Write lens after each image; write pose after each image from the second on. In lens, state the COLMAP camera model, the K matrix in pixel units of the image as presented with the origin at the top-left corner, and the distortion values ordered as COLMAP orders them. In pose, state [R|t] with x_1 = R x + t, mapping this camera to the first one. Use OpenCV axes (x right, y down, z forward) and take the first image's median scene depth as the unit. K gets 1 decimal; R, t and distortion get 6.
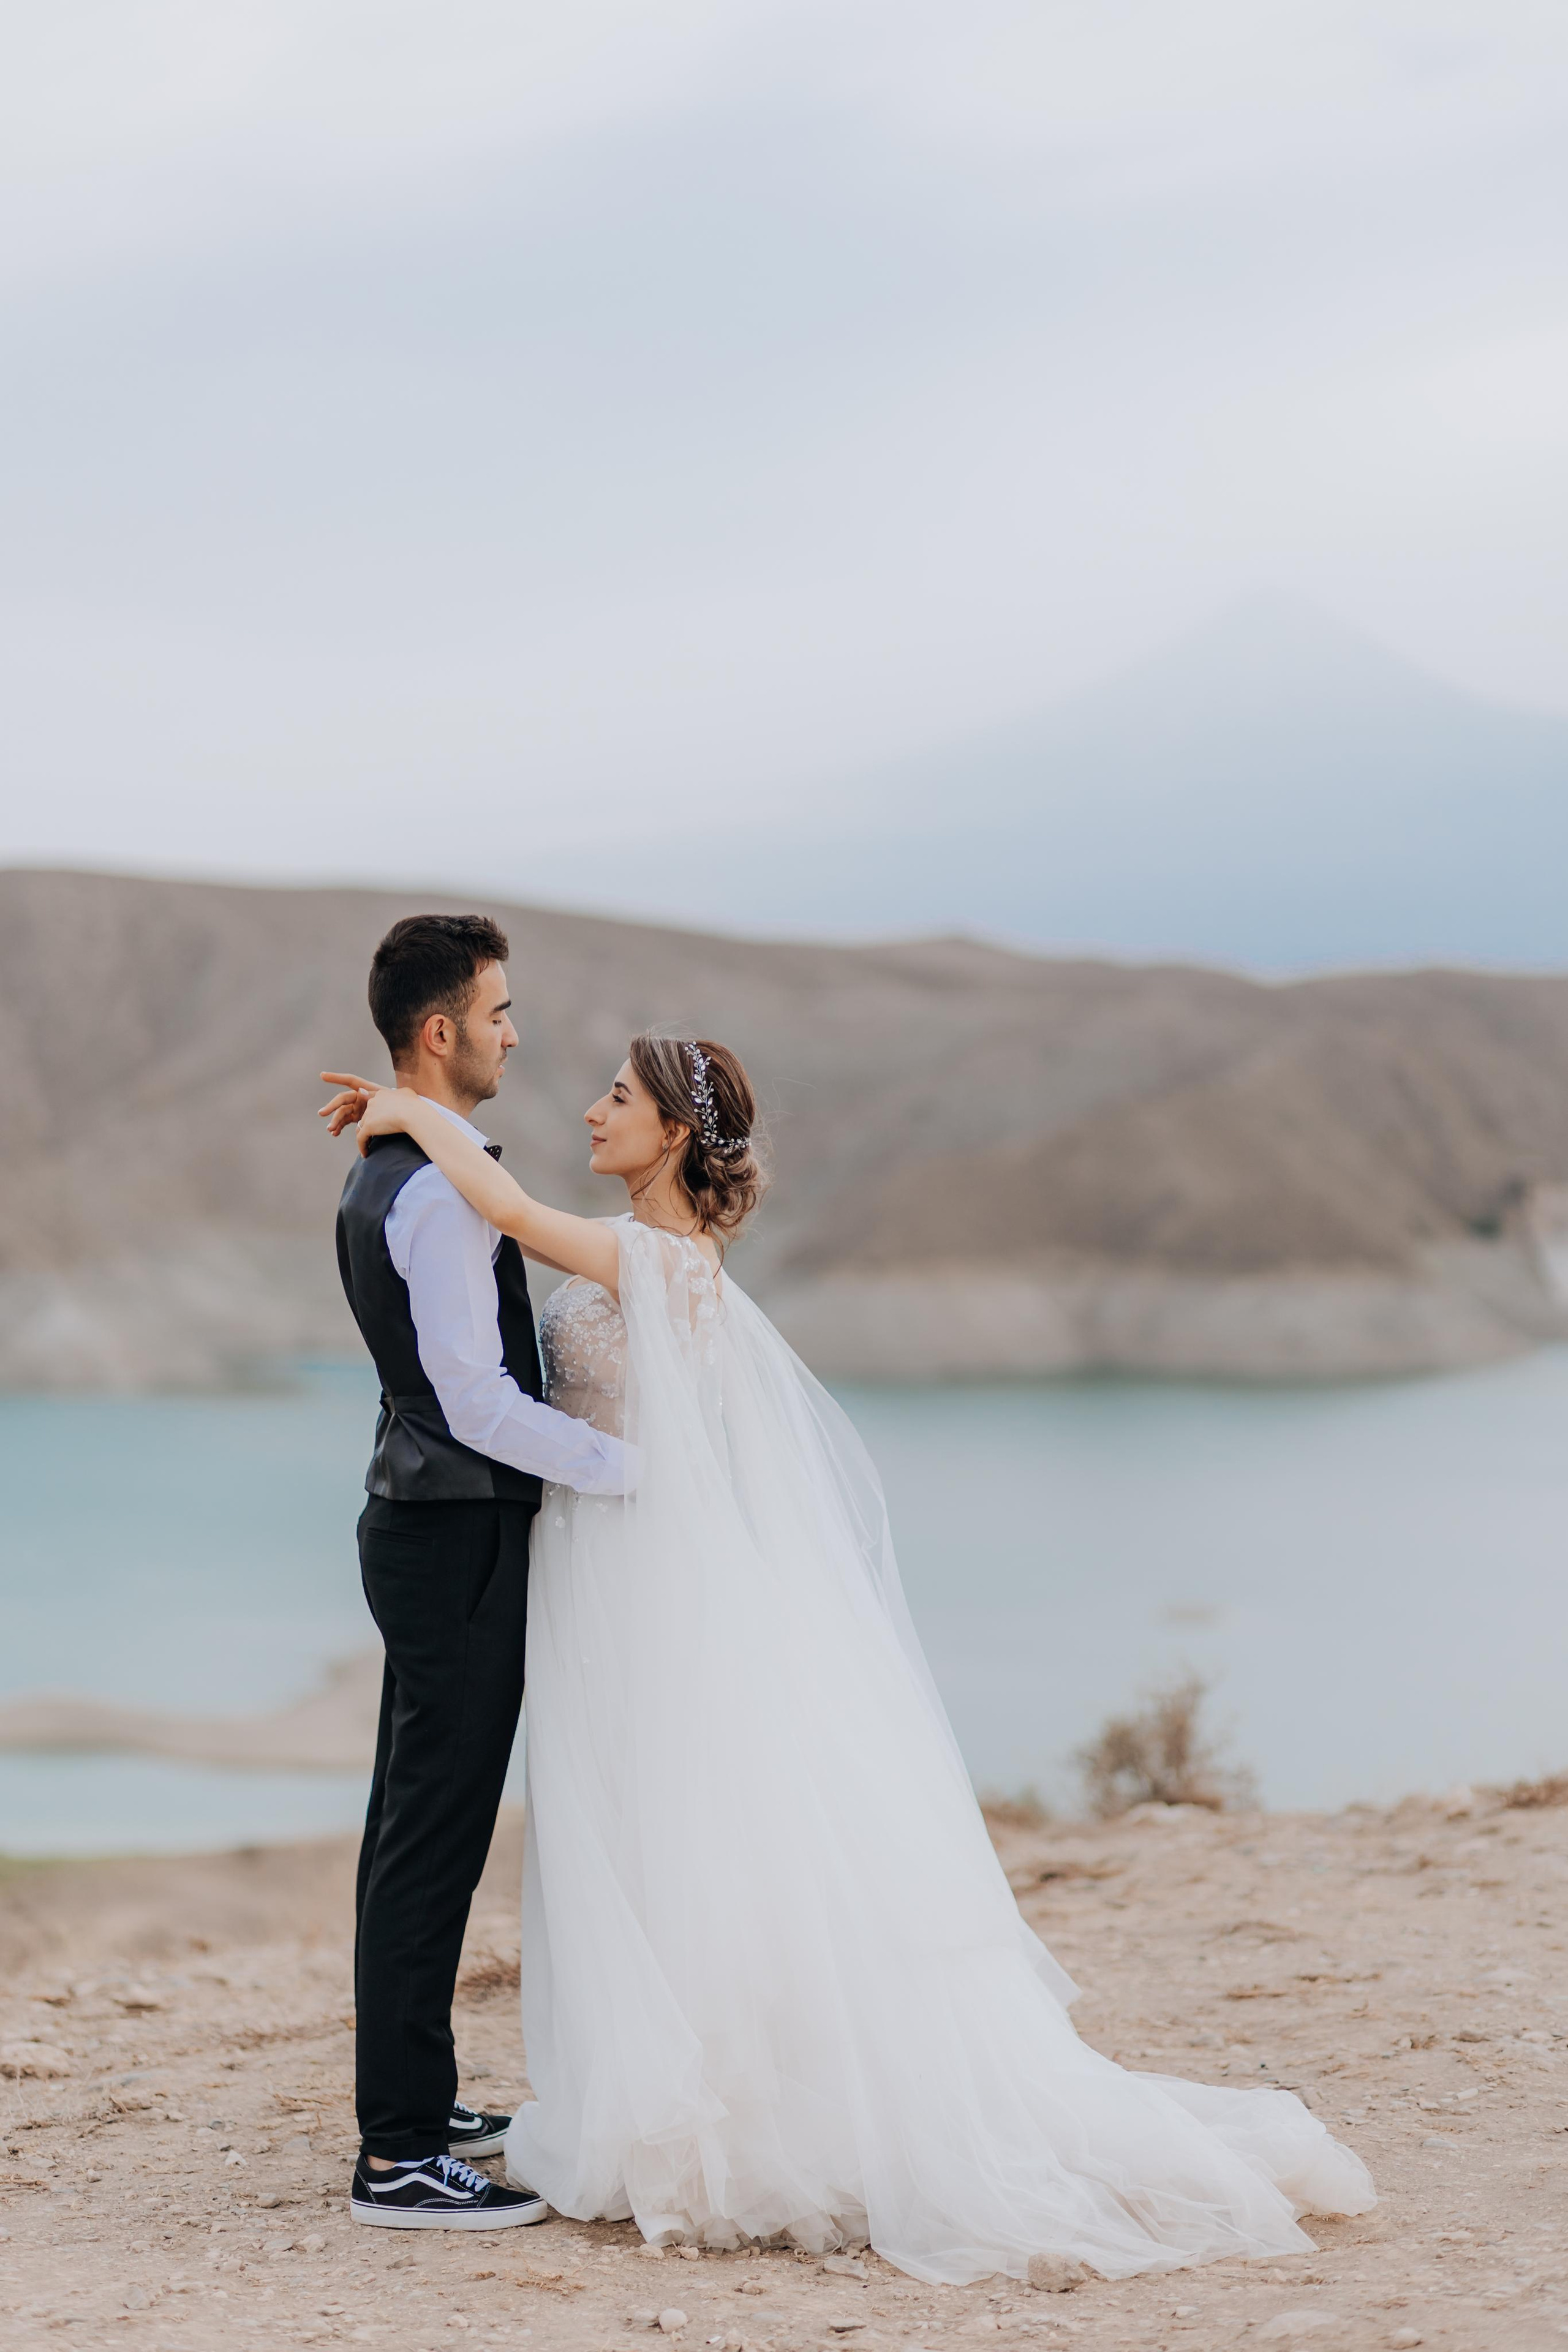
lens RADIAL K [[5876.3, 0, 785.9], [0, 5876.3, 861.0], [0, 0, 1]] dist [0.060612, -0.733511]
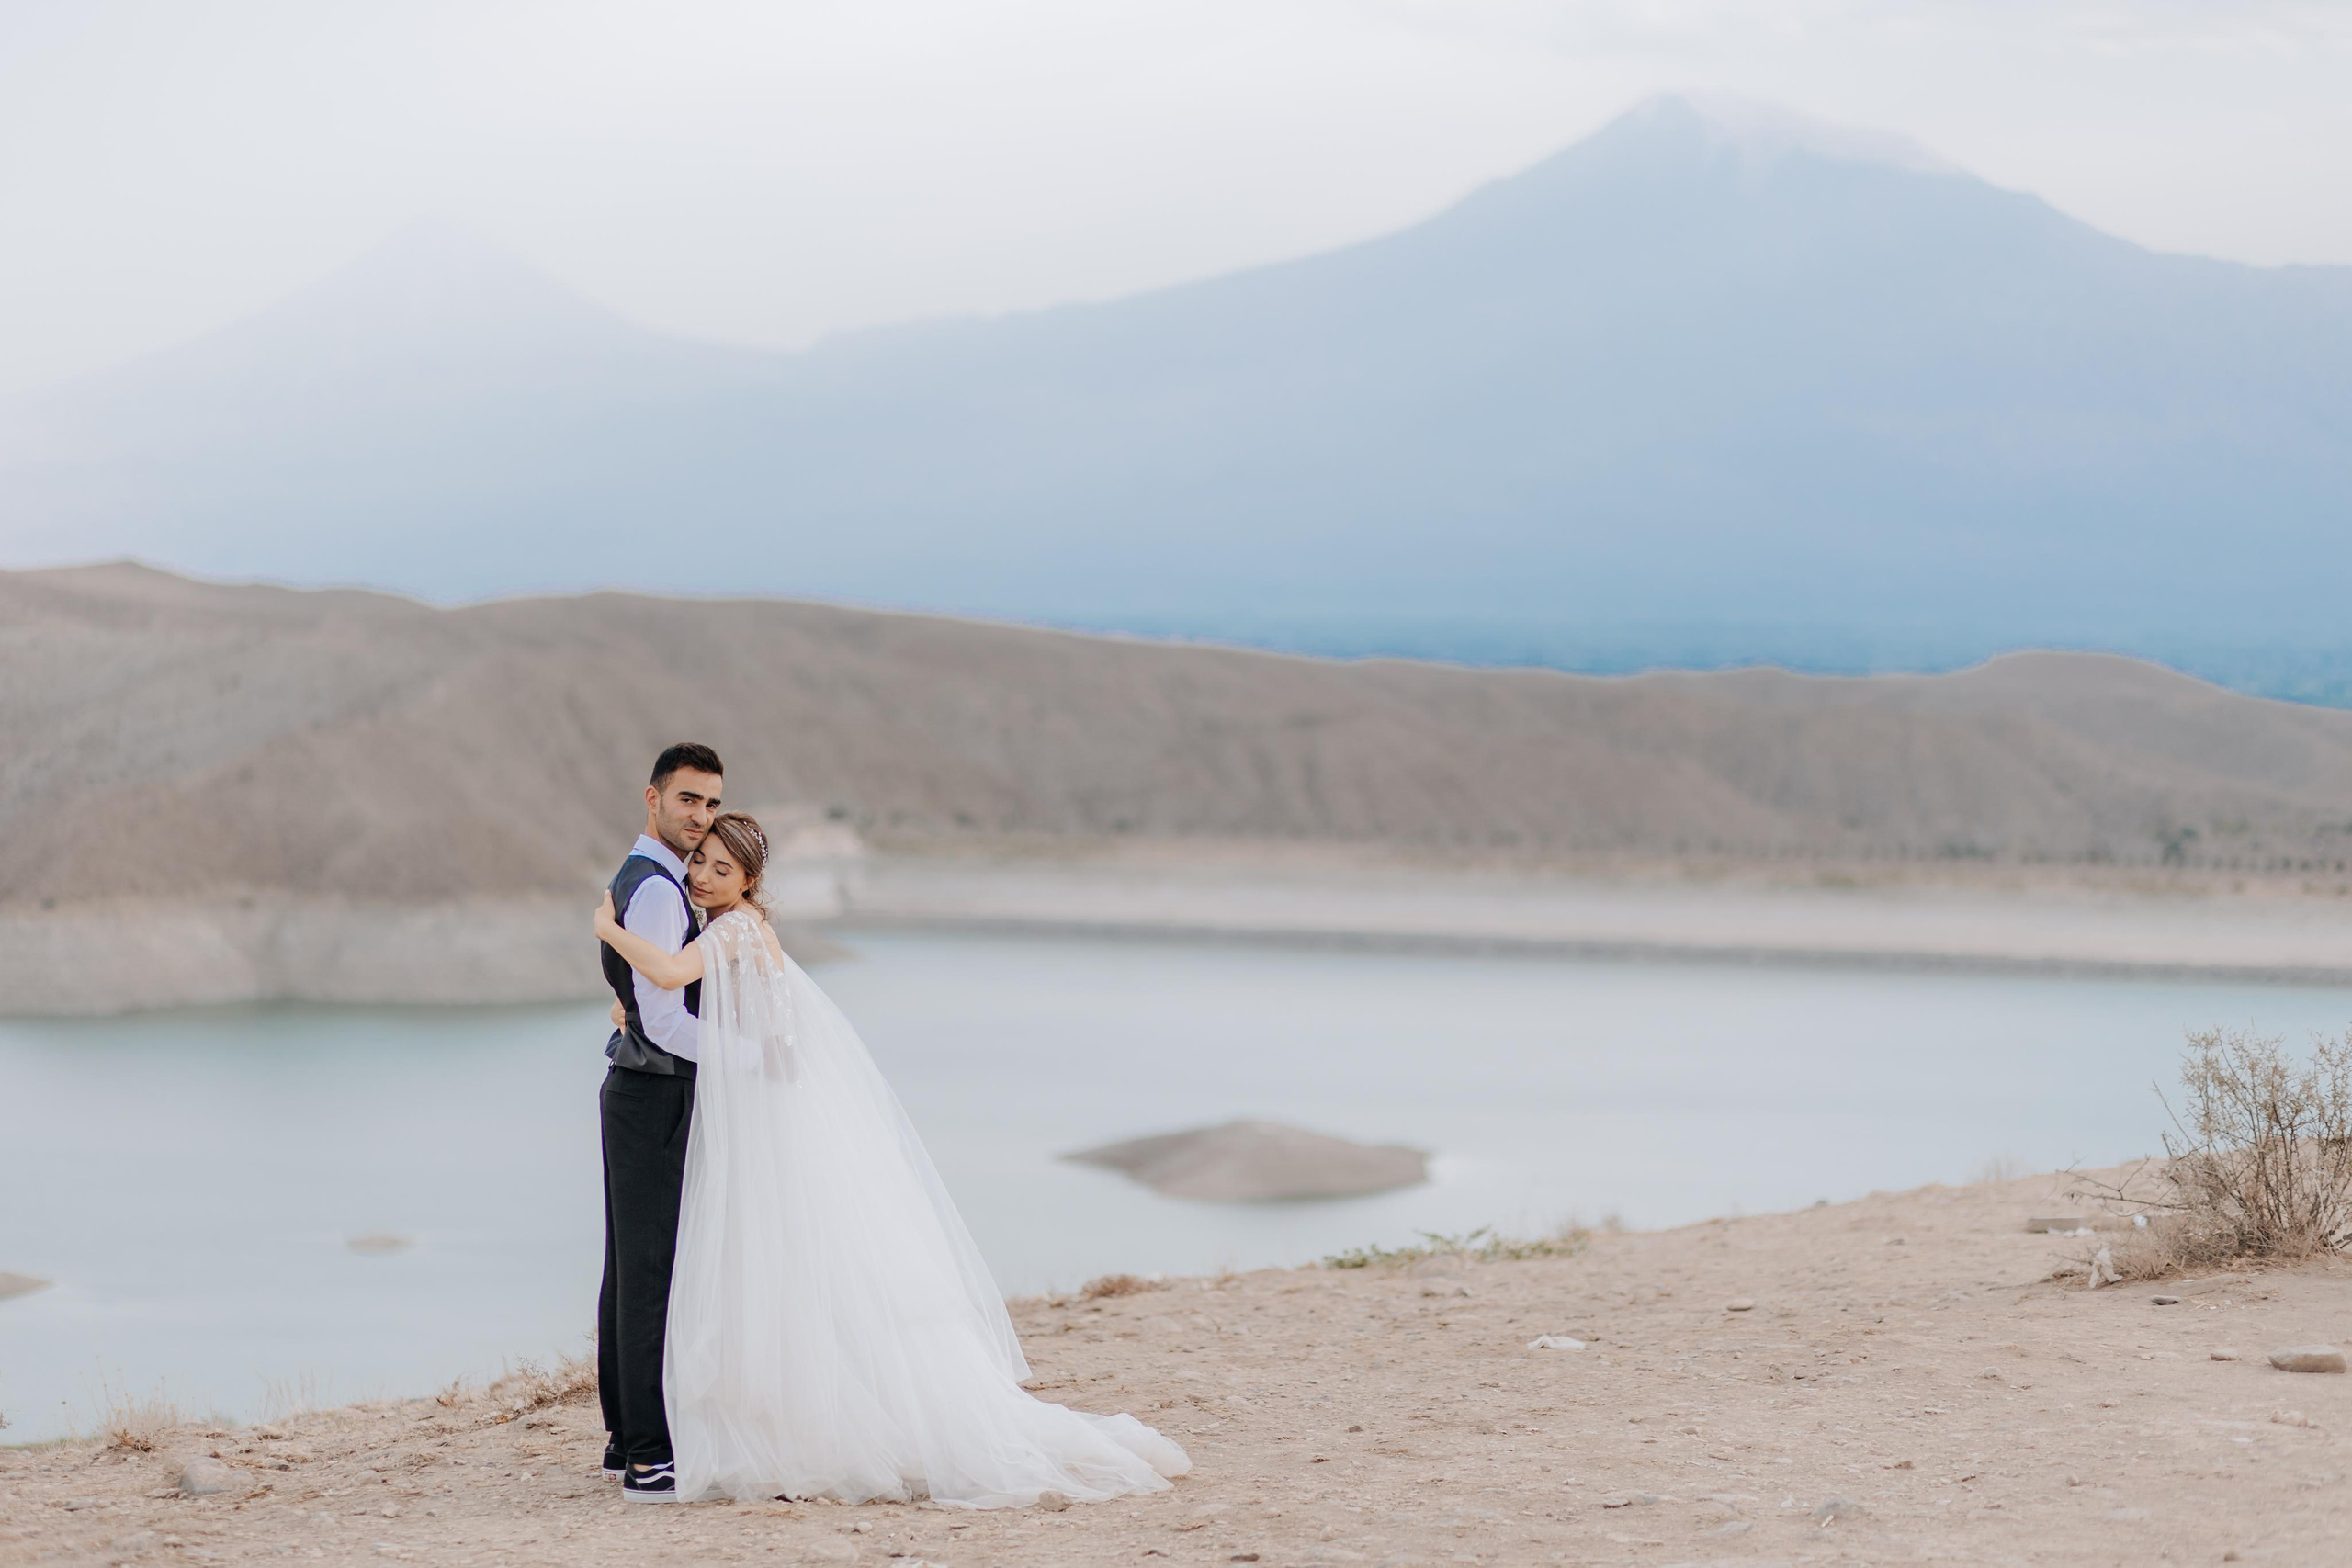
lens RADIAL K [[6000.6, 0, 1071.6], [0, 6000.6, 355.4], [0, 0, 1]] dist [0.047515, 0.079199]
pose [[0.980841, 0.002289, 0.194795, -0.268374], [0.001509, 0.999812, -0.019346, -0.066490], [-0.194803, 0.019269, 0.980653, -0.711174]]
